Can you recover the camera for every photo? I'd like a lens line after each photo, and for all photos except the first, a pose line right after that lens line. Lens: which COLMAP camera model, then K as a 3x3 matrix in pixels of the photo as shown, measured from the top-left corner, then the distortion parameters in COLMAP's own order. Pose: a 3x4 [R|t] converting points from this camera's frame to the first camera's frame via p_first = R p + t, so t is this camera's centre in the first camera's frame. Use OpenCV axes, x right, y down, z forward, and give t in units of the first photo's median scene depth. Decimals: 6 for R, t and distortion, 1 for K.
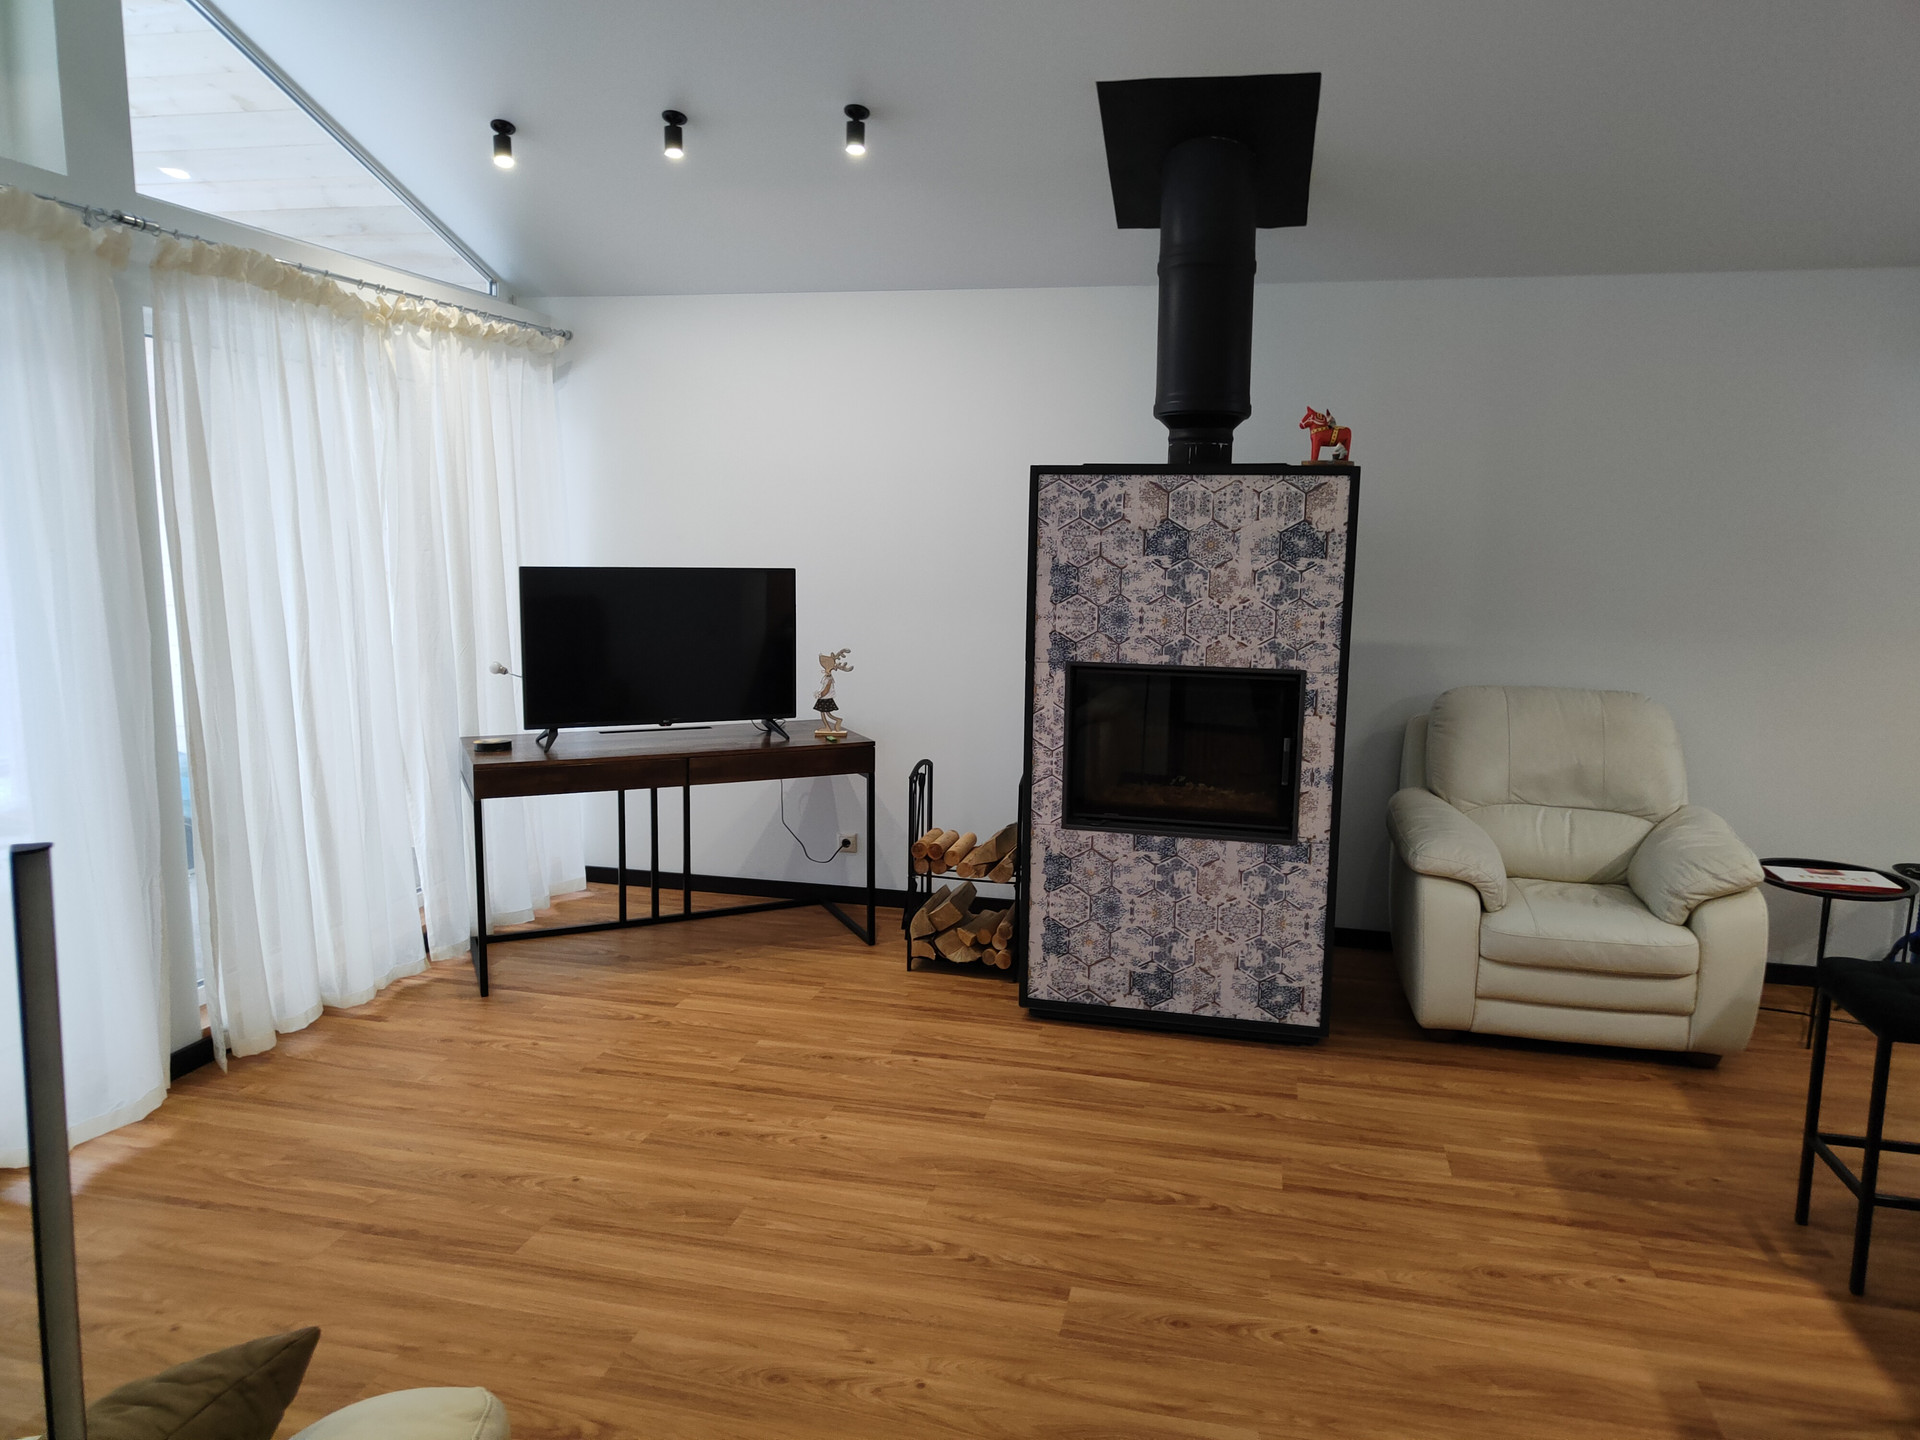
lens RADIAL K [[1314.2, 0, 971.6], [0, 1314.2, 711.5], [0, 0, 1]] dist [0.020638, -0.006341]
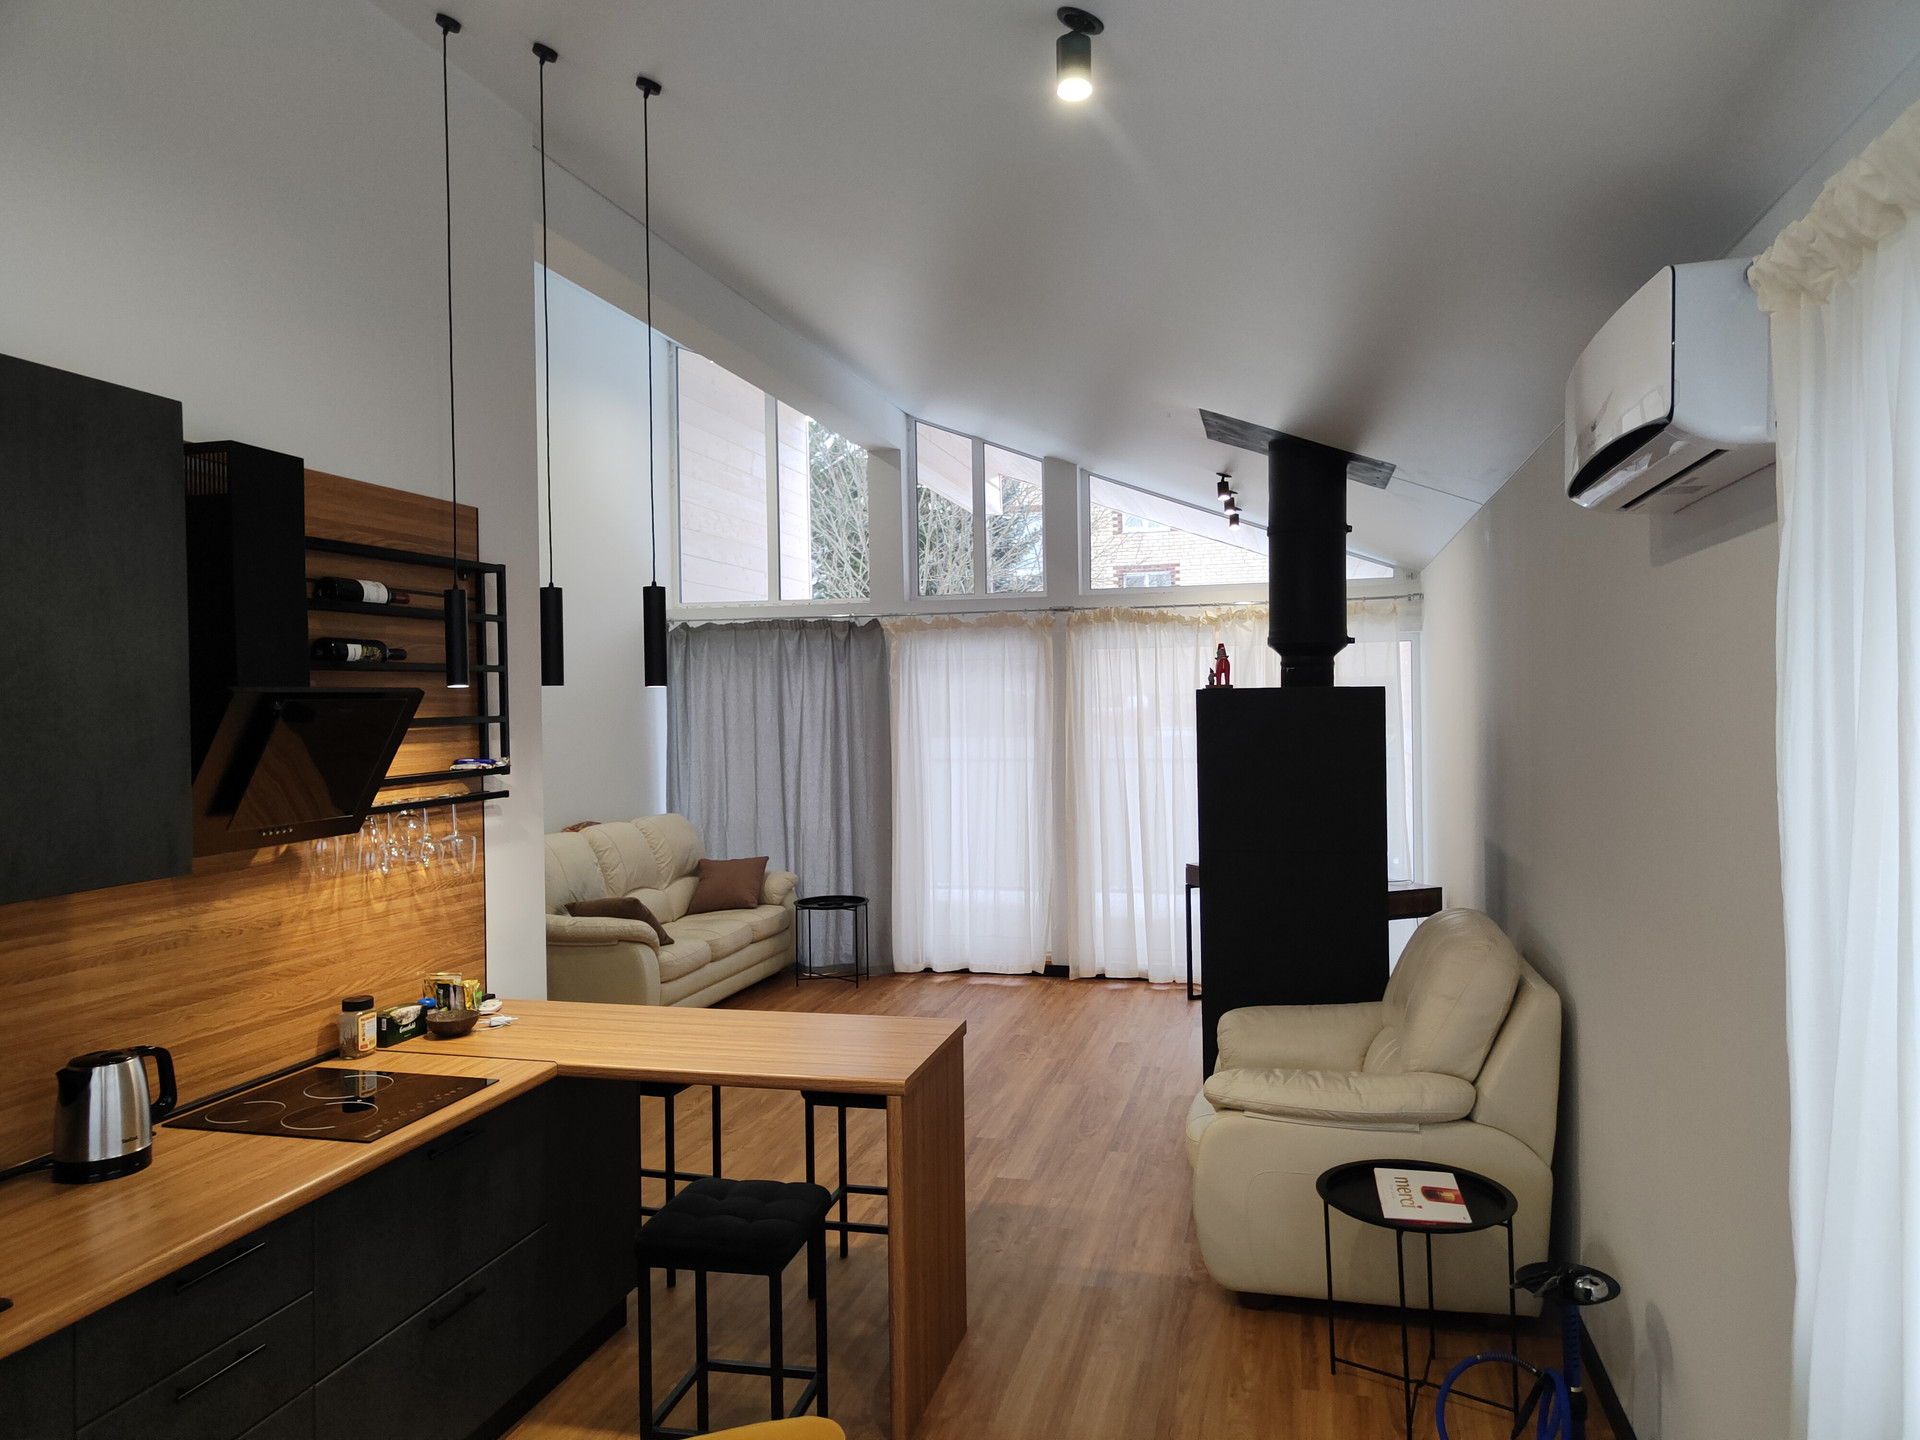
lens RADIAL K [[1314.2, 0, 981.8], [0, 1314.2, 720.3], [0, 0, 1]] dist [0.020638, -0.006341]
pose [[-0.011101, -0.004093, -0.999930, 1.514145], [-0.132281, 0.991209, -0.002589, -0.119598], [0.991150, 0.132243, -0.011544, 0.774839]]
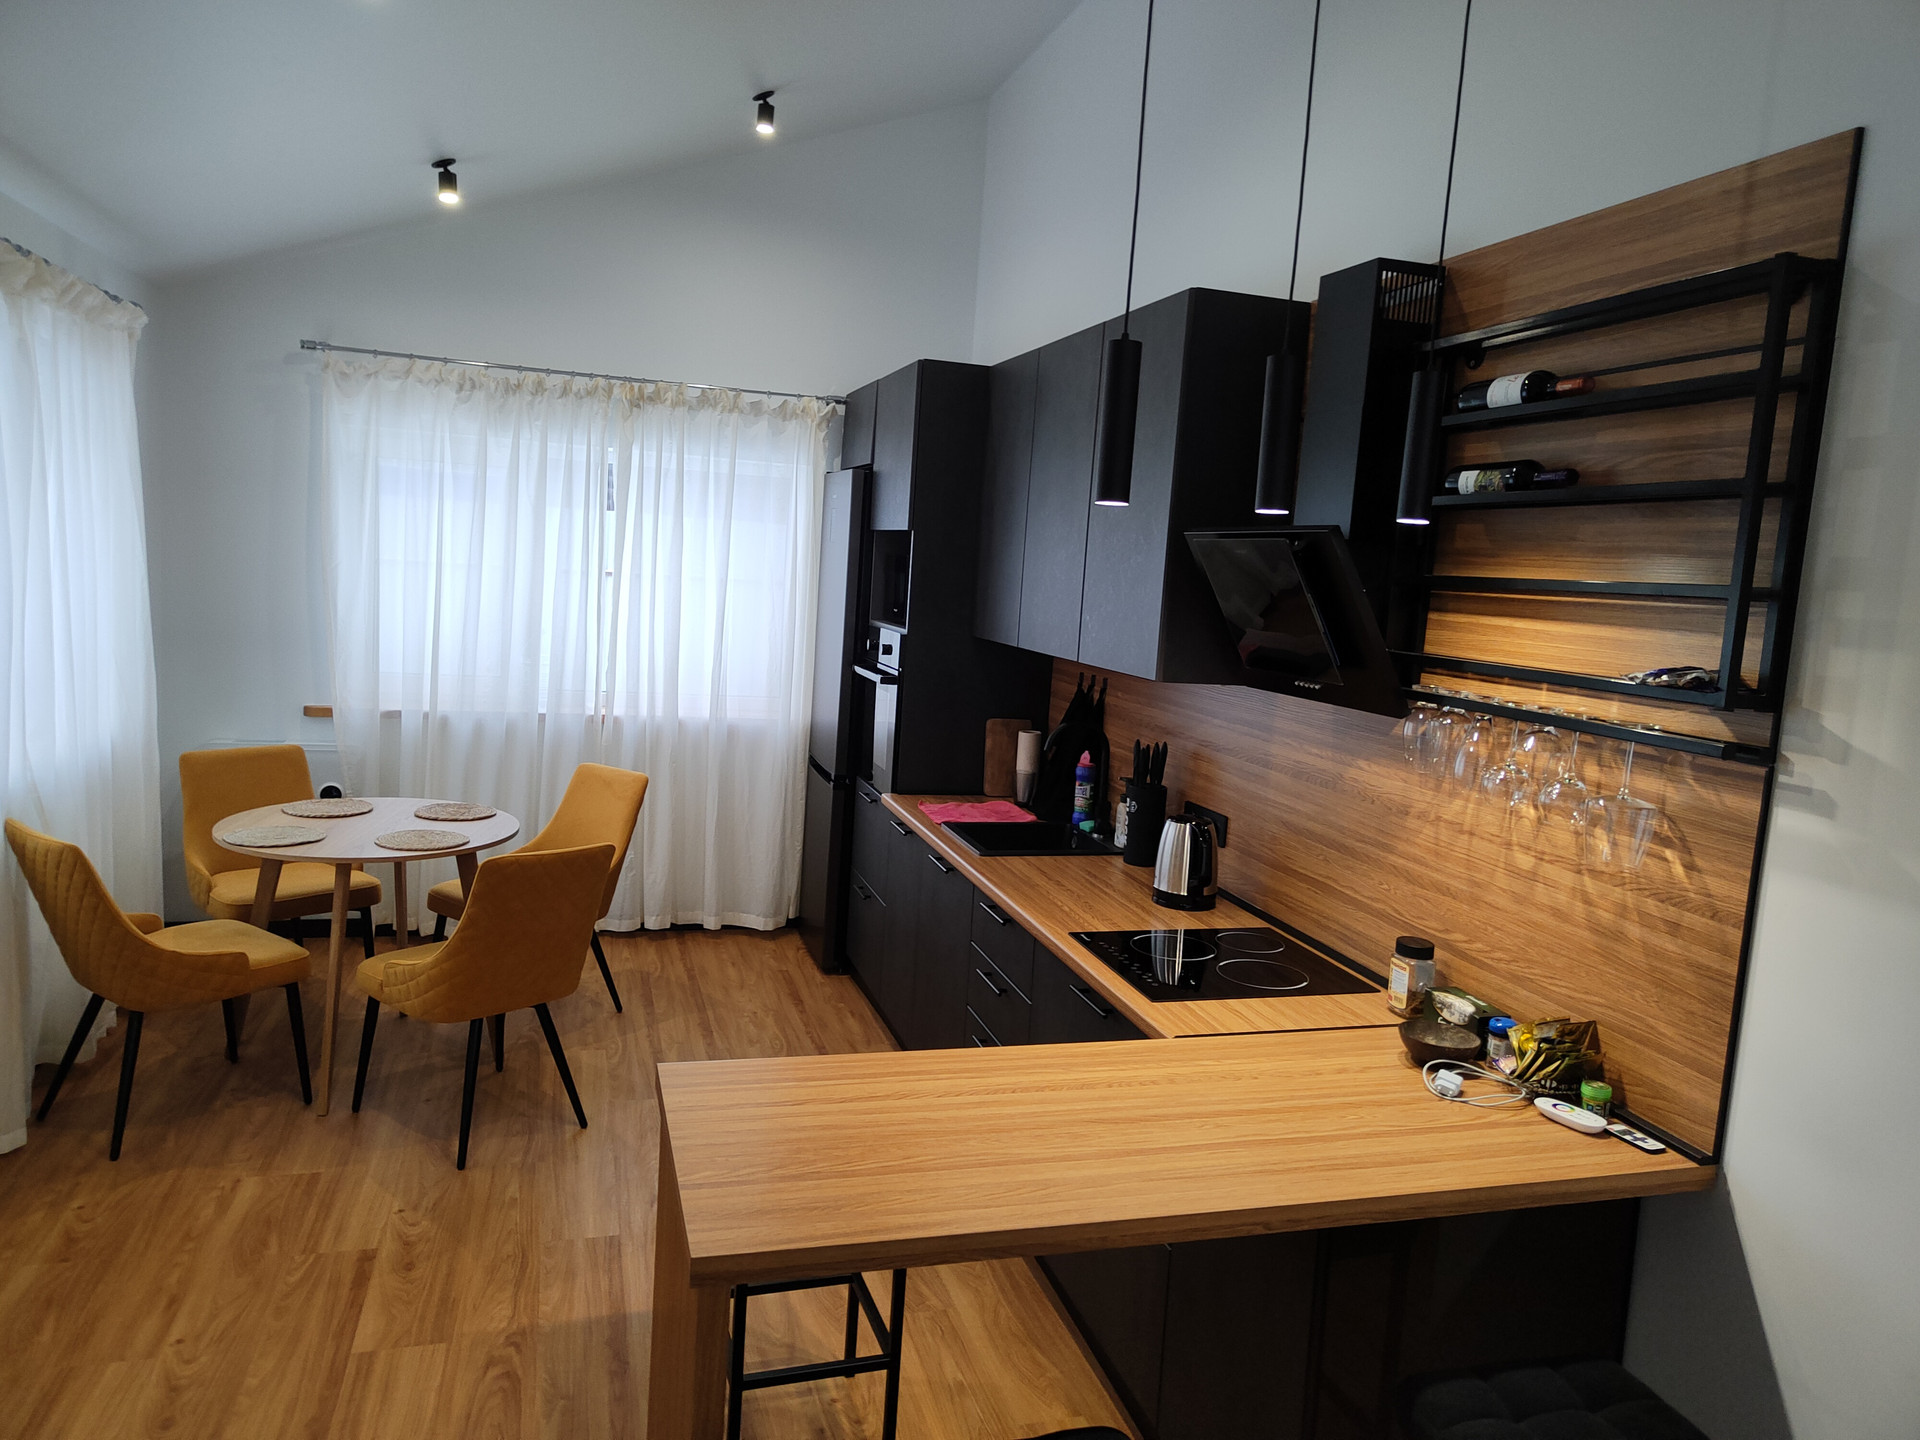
lens RADIAL K [[1314.2, 0, 959.6], [0, 1314.2, 705.1], [0, 0, 1]] dist [0.020638, -0.006341]
pose [[-0.480370, -0.143707, 0.865213, 0.258438], [0.054297, 0.979721, 0.192872, -0.141273], [-0.875384, 0.139628, -0.462825, 0.867762]]
